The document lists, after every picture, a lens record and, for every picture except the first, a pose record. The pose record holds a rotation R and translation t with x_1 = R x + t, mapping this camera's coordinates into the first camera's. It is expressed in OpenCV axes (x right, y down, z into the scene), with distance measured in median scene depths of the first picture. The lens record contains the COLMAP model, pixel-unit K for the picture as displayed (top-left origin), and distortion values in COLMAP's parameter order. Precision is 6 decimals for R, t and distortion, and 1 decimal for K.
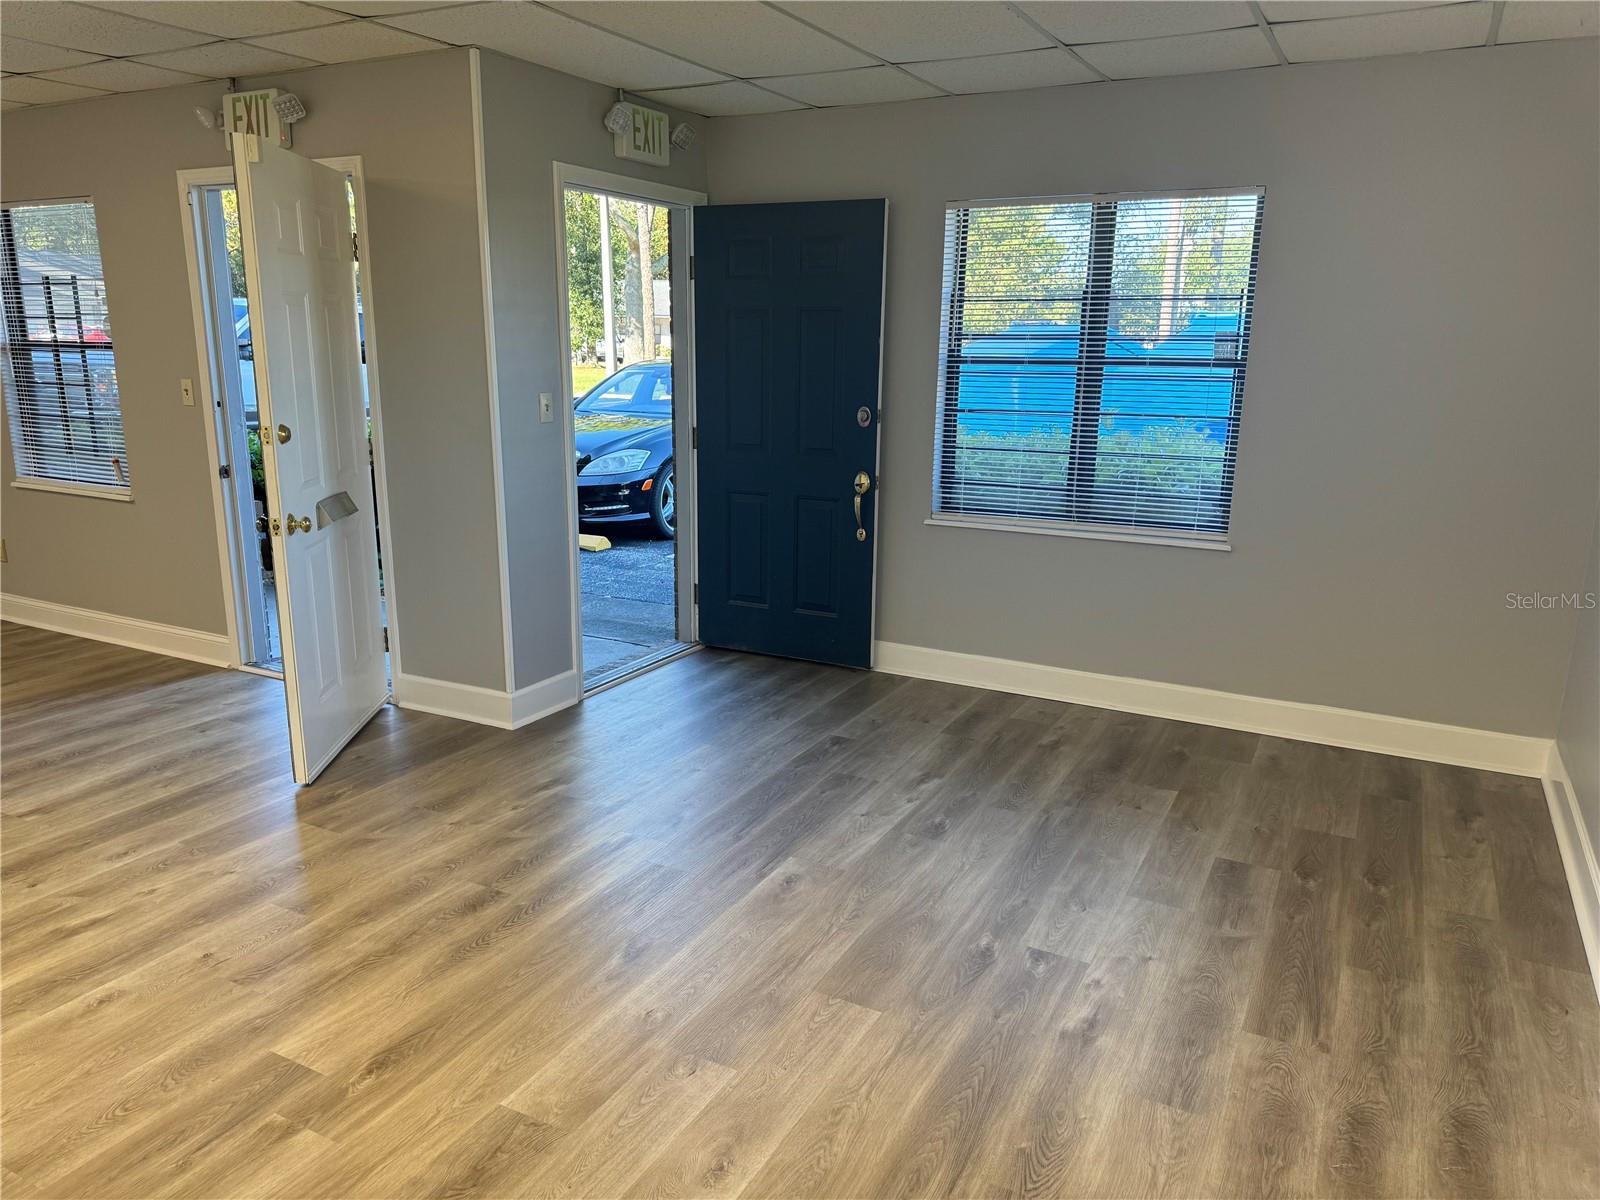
lens RADIAL K [[1121.7, 0, 786.6], [0, 1121.7, 597.5], [0, 0, 1]] dist [0.053747, -0.055438]
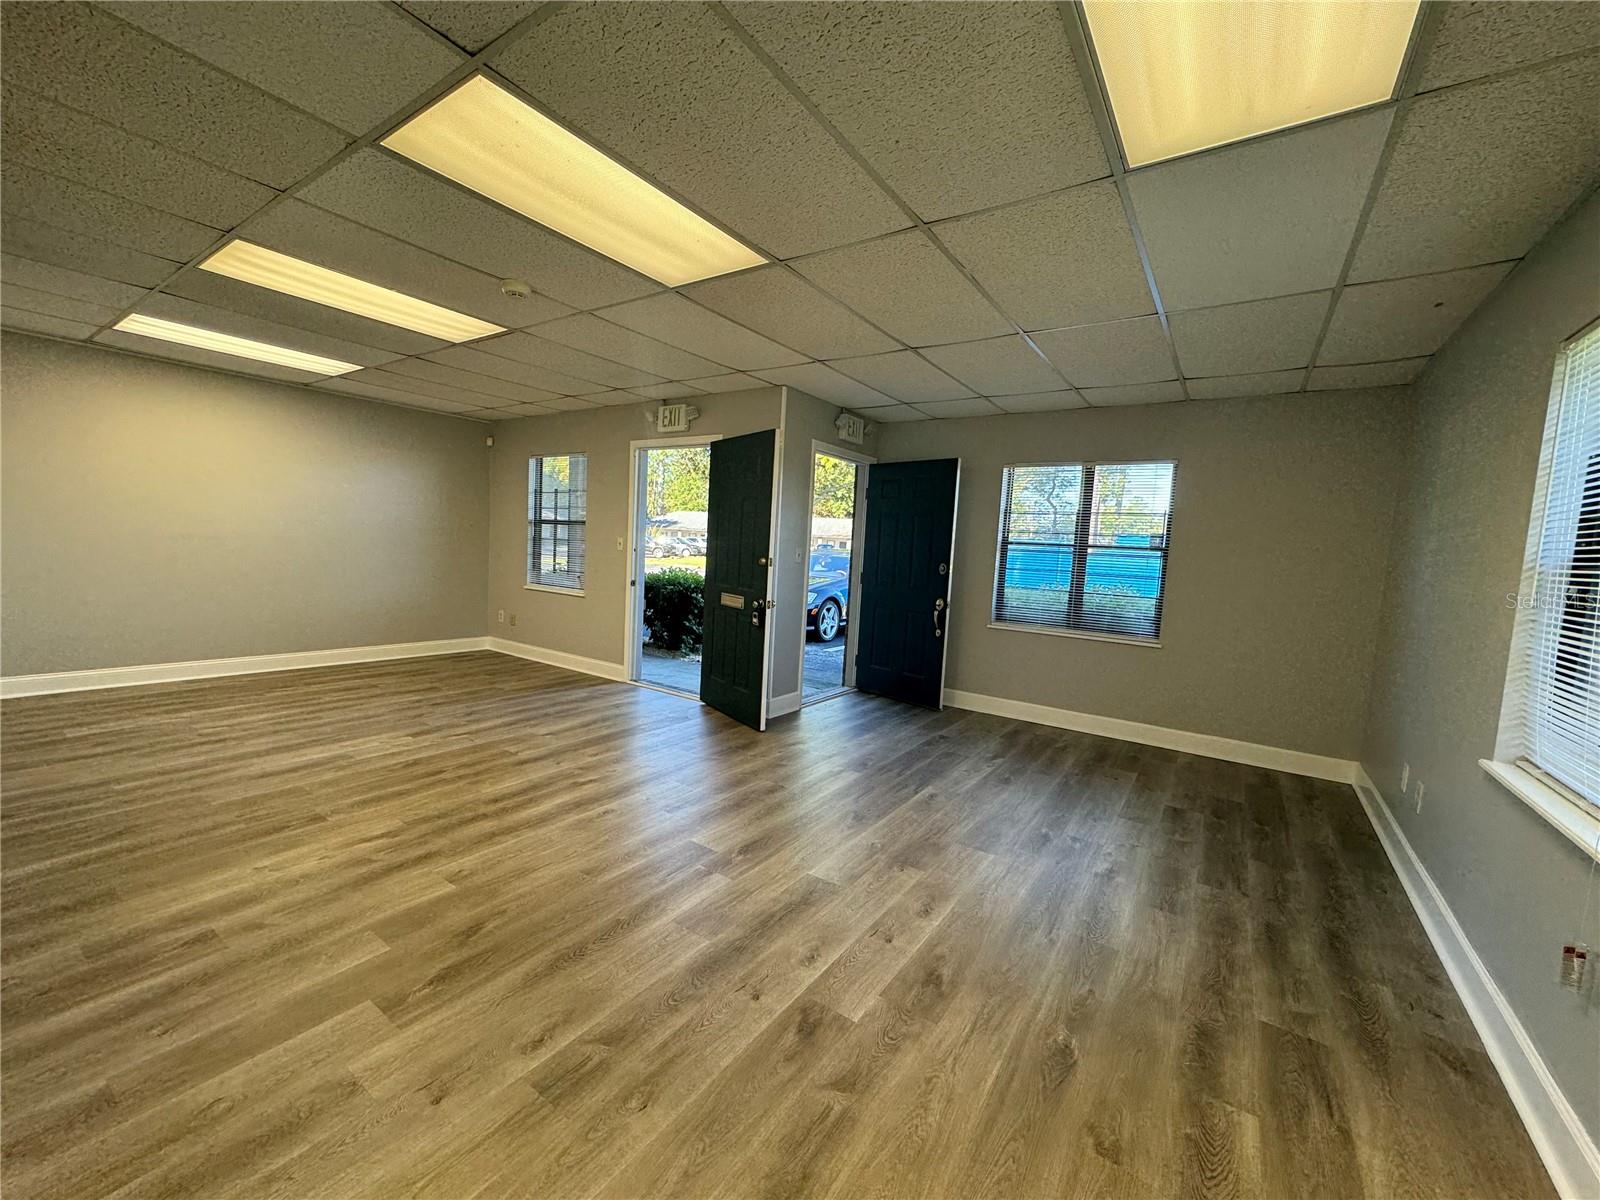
lens RADIAL K [[638.8, 0, 789.6], [0, 638.8, 595.7], [0, 0, 1]] dist [0.001498, 0.000451]
pose [[0.992791, 0.051010, -0.108467, -0.110385], [-0.067474, 0.985765, -0.153998, 0.082695], [0.099067, 0.160206, 0.982100, -0.109192]]
